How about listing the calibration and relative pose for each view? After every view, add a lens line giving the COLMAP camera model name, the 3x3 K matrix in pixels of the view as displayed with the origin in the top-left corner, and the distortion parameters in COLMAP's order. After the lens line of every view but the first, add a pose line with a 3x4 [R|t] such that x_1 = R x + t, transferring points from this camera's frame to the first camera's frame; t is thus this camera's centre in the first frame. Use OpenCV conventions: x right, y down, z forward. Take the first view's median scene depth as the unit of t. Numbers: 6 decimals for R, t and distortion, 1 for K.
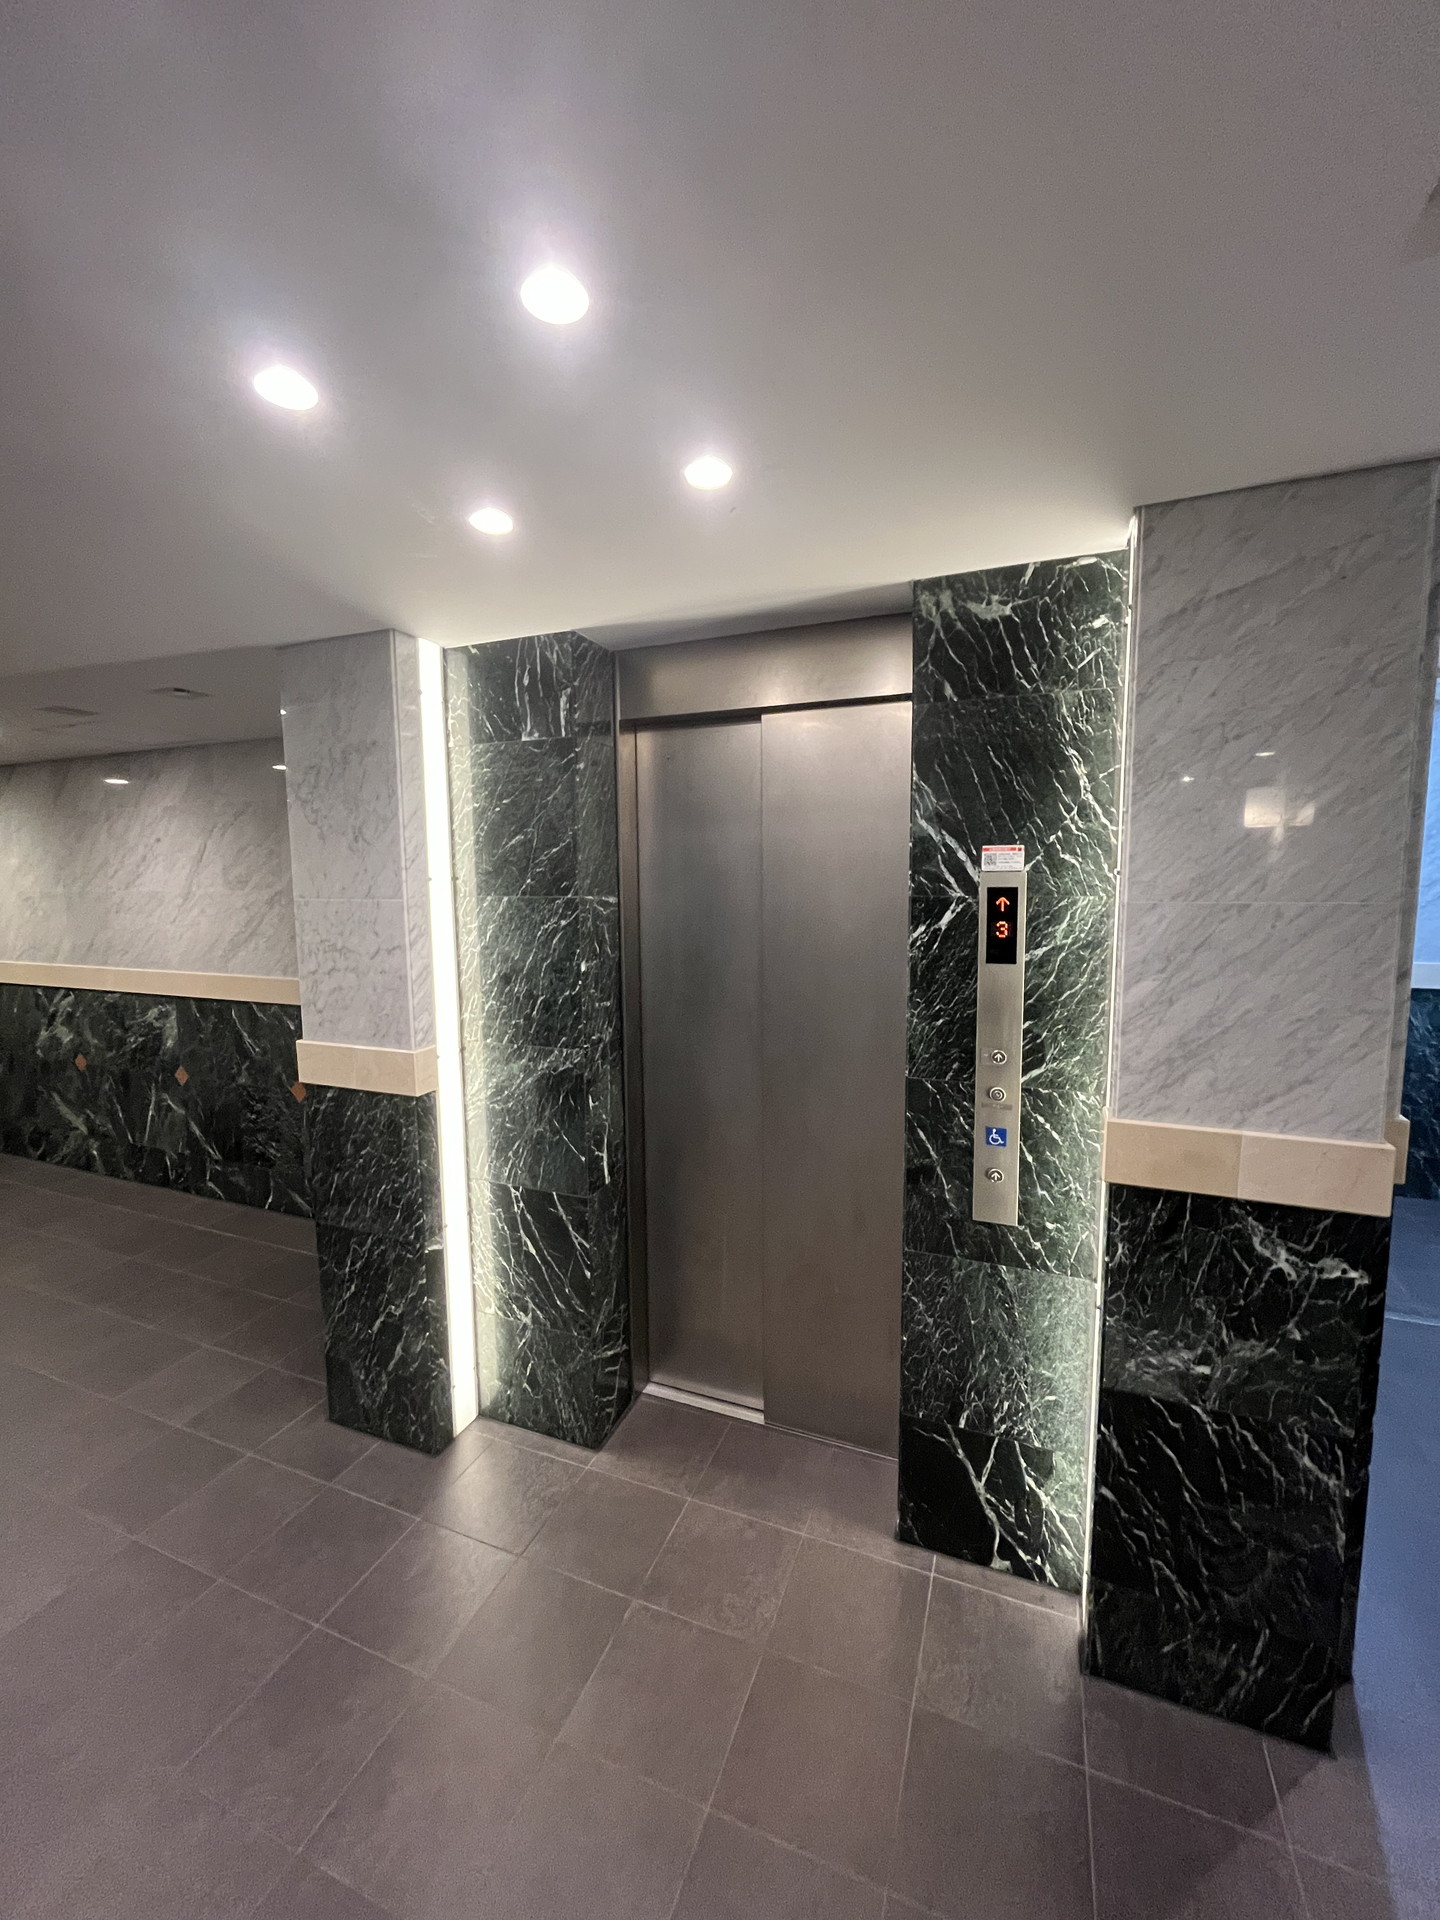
lens RADIAL K [[780.5, 0, 716.8], [0, 780.5, 953.8], [0, 0, 1]] dist [0.000079, -0.000628]
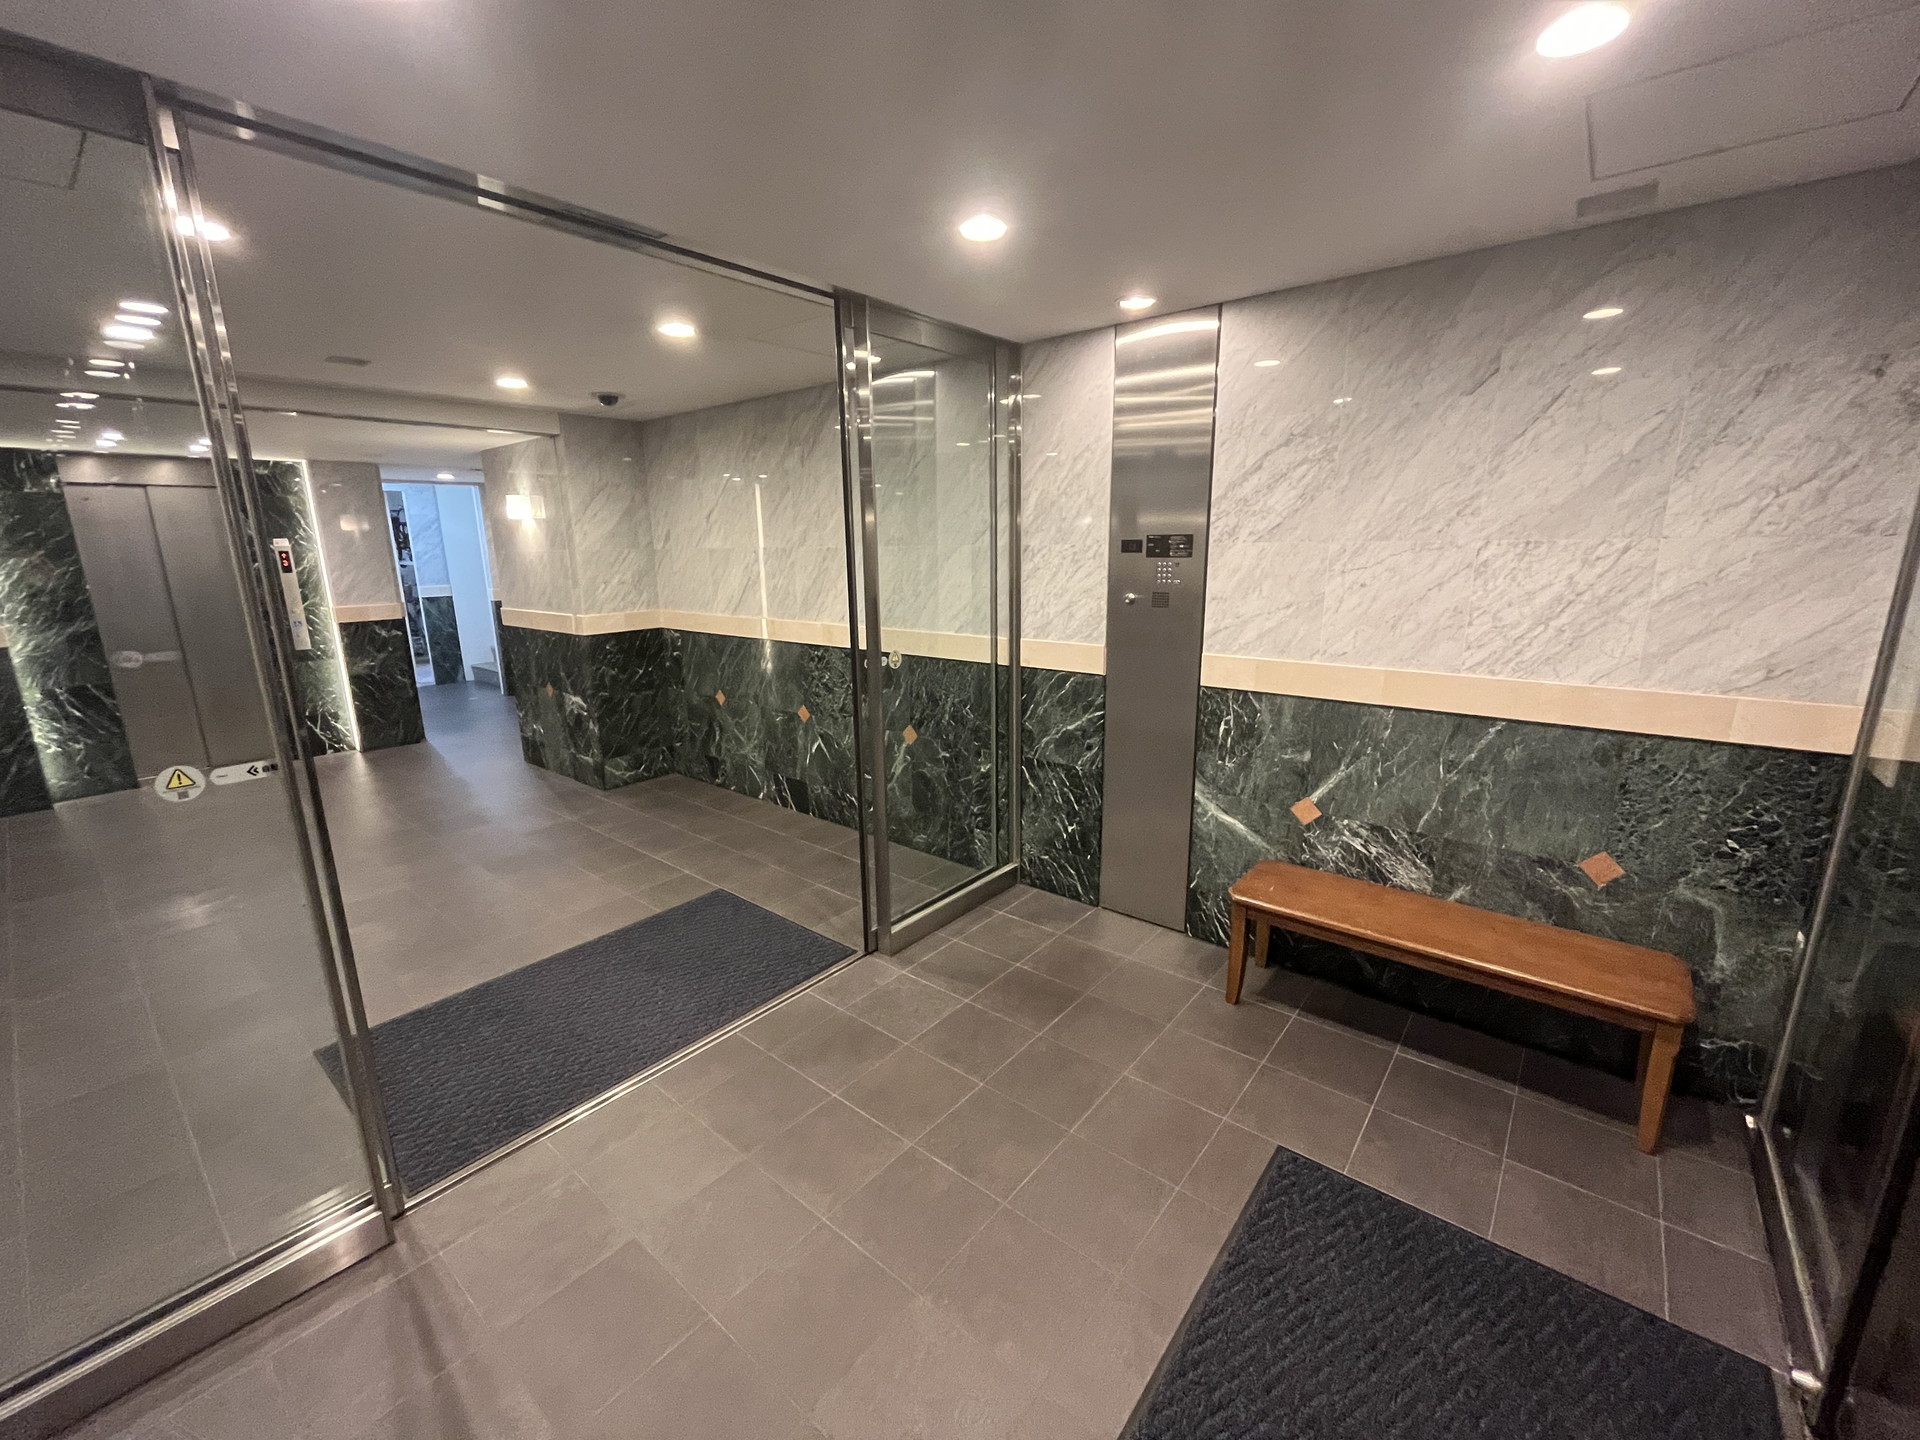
lens RADIAL K [[780.5, 0, 956.9], [0, 780.5, 721.4], [0, 0, 1]] dist [0.000079, -0.000628]
pose [[0.300450, -0.209743, 0.930450, -2.114943], [0.113369, 0.976459, 0.183506, 0.357577], [-0.947036, 0.050350, 0.317156, -2.900553]]
